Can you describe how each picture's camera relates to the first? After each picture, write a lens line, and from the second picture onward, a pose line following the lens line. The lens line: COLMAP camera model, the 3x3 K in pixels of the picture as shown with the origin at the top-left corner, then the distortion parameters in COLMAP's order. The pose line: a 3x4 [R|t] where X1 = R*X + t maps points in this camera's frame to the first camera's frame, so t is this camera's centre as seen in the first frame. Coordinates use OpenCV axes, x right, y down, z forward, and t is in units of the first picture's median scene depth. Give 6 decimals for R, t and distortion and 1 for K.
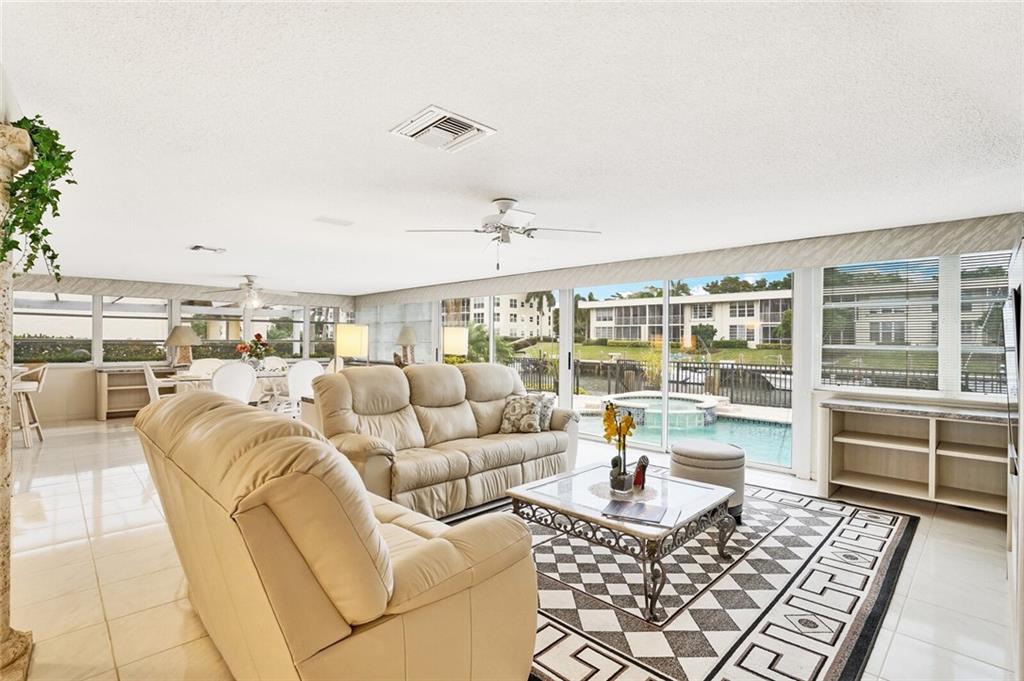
lens RADIAL K [[487.7, 0, 506.9], [0, 487.7, 337.6], [0, 0, 1]] dist [-0.026482, 0.006344]
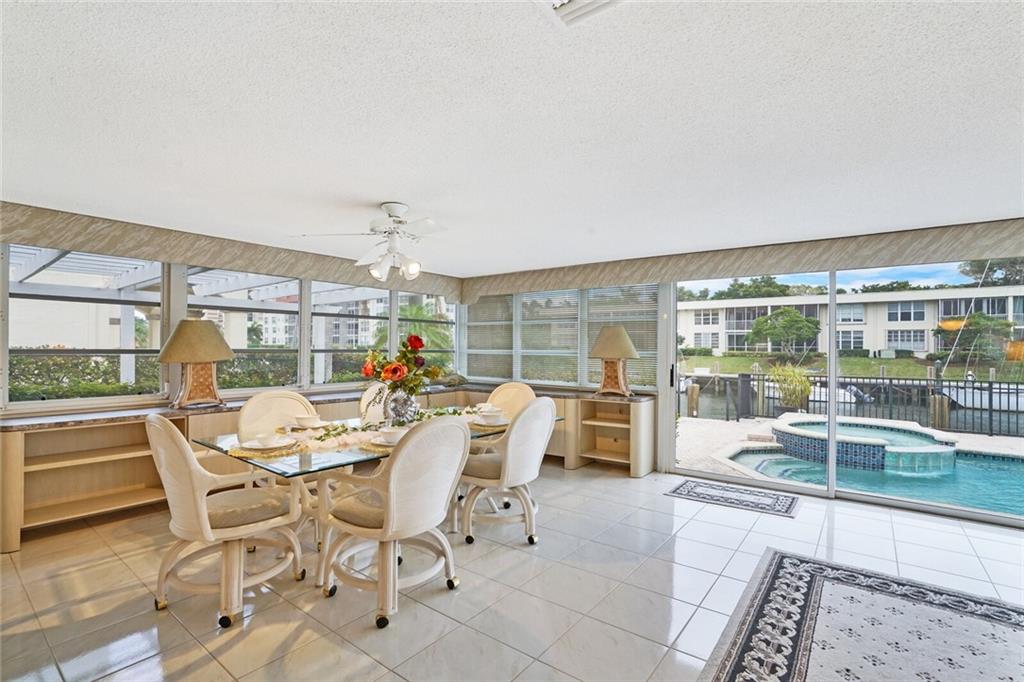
lens RADIAL K [[487.7, 0, 512.9], [0, 487.7, 342.1], [0, 0, 1]] dist [-0.026482, 0.006344]
pose [[0.988811, 0.001850, 0.149164, -0.214616], [-0.000871, 0.999978, -0.006624, -0.000213], [-0.149173, 0.006420, 0.988790, 0.238408]]
